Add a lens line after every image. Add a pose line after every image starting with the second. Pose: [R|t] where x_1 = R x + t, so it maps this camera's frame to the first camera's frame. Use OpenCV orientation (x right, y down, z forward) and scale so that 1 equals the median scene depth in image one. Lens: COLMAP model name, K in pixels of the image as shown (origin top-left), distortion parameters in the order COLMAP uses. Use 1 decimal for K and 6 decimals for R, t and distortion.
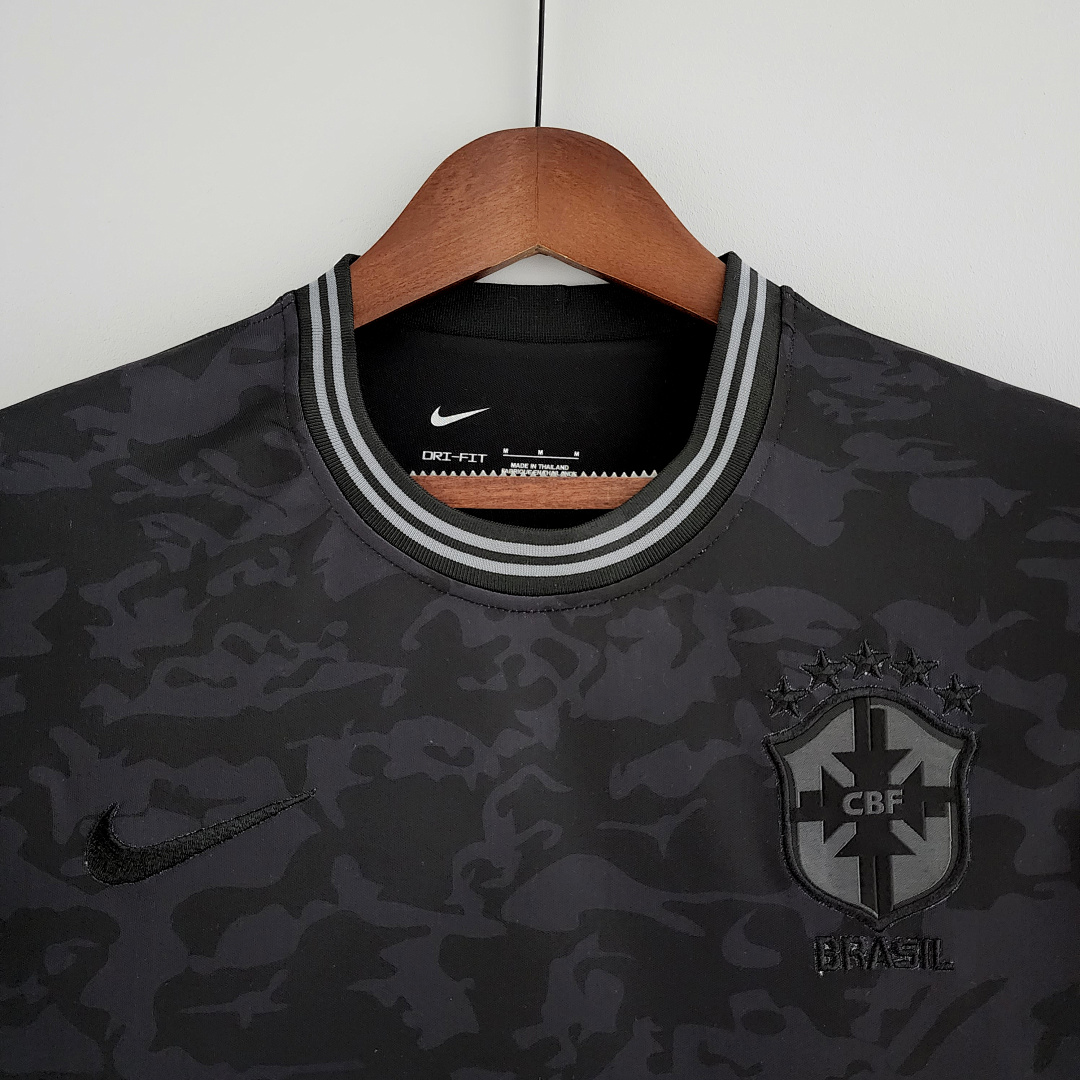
lens RADIAL K [[1014.0, 0, 546.3], [0, 1014.0, 541.6], [0, 0, 1]] dist [0.020205, 0.000000]
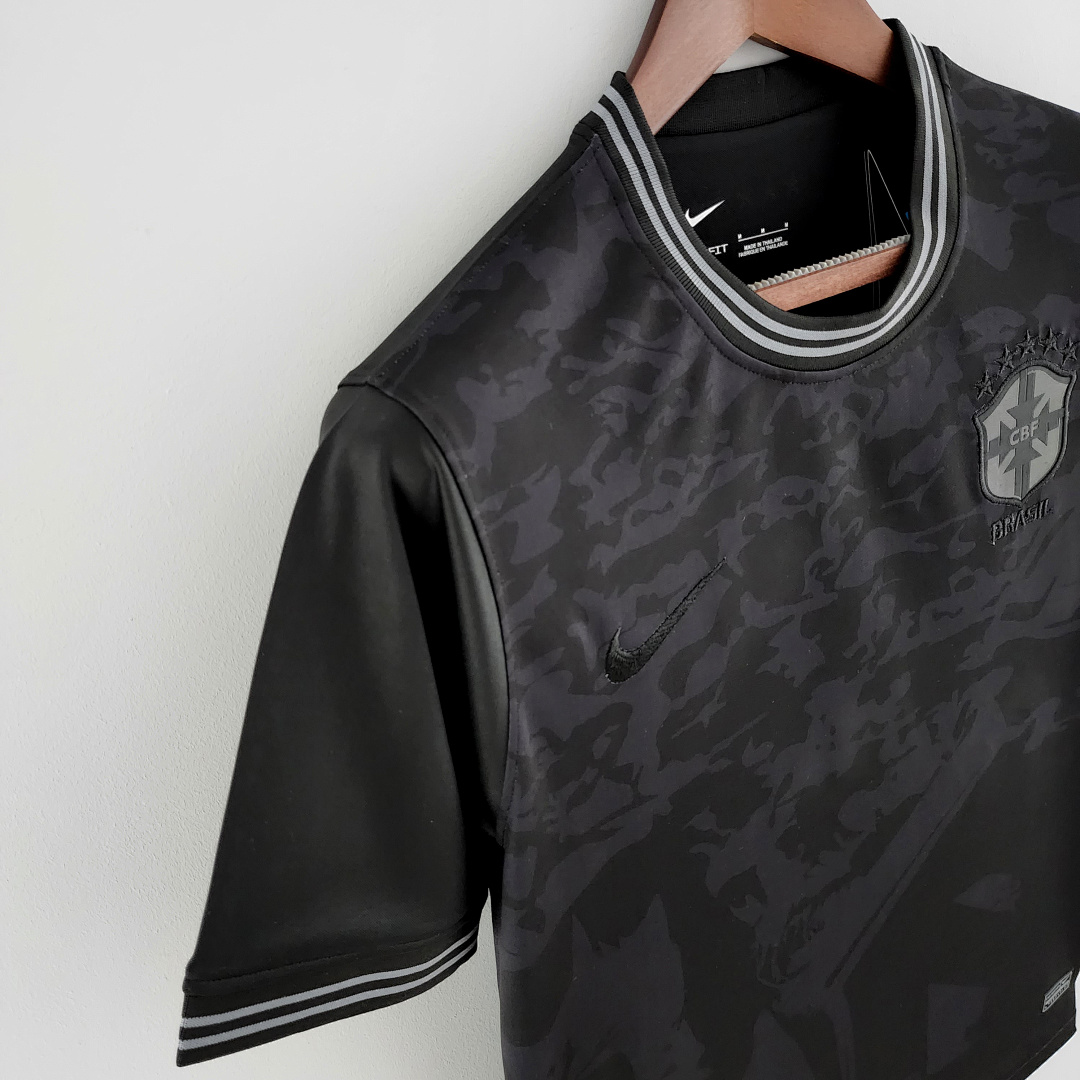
lens RADIAL K [[1014.0, 0, 541.3], [0, 1014.0, 541.6], [0, 0, 1]] dist [0.020205, 0.000000]
pose [[0.842650, -0.355613, 0.404328, -0.946073], [0.154508, 0.879002, 0.451091, -0.393598], [-0.515819, -0.317640, 0.795636, 0.107720]]
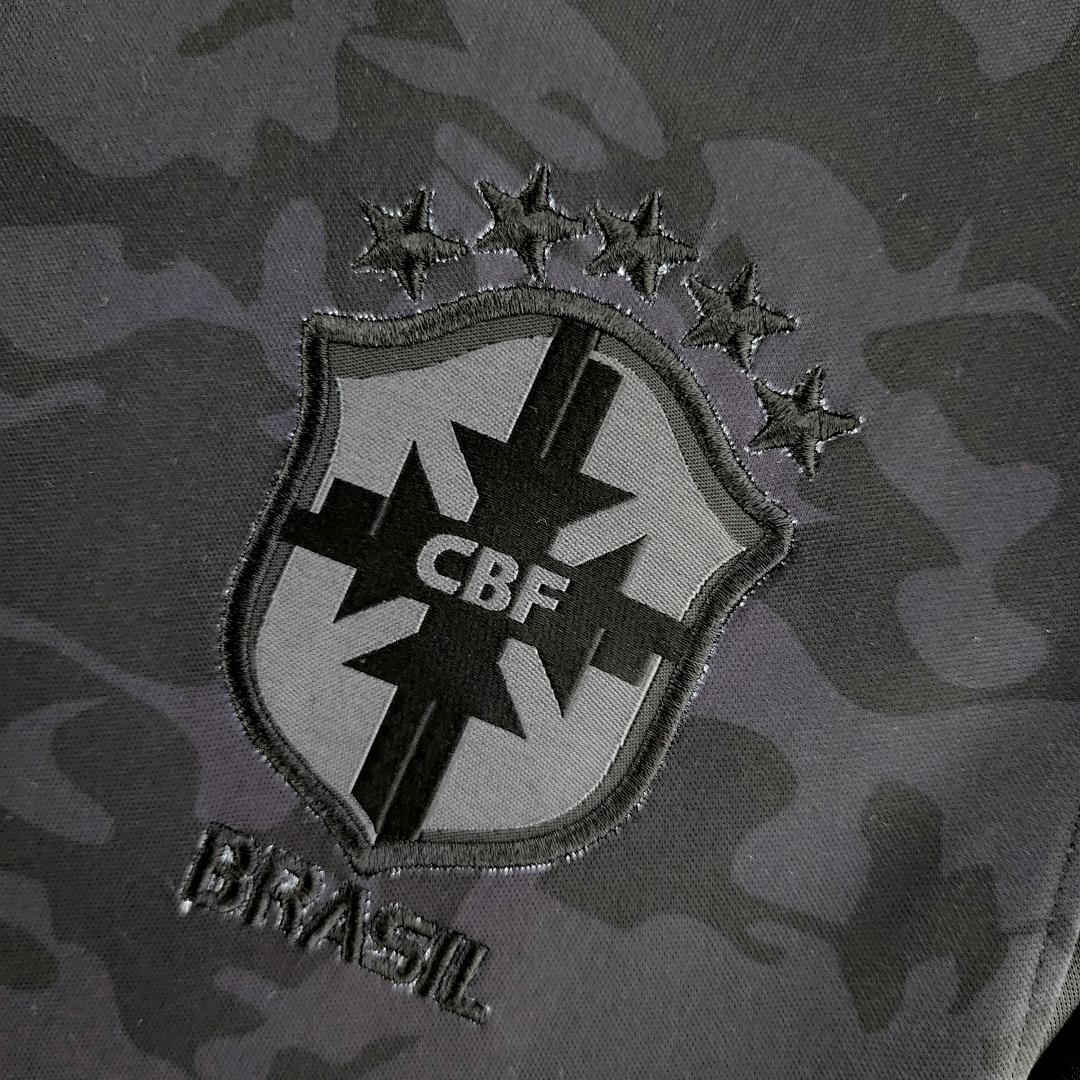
lens RADIAL K [[1014.0, 0, 541.7], [0, 1014.0, 535.7], [0, 0, 1]] dist [0.020205, 0.000000]
pose [[0.894411, 0.435164, 0.103252, 0.287120], [-0.441317, 0.896179, 0.045845, 0.211693], [-0.072582, -0.086572, 0.993598, 0.601923]]
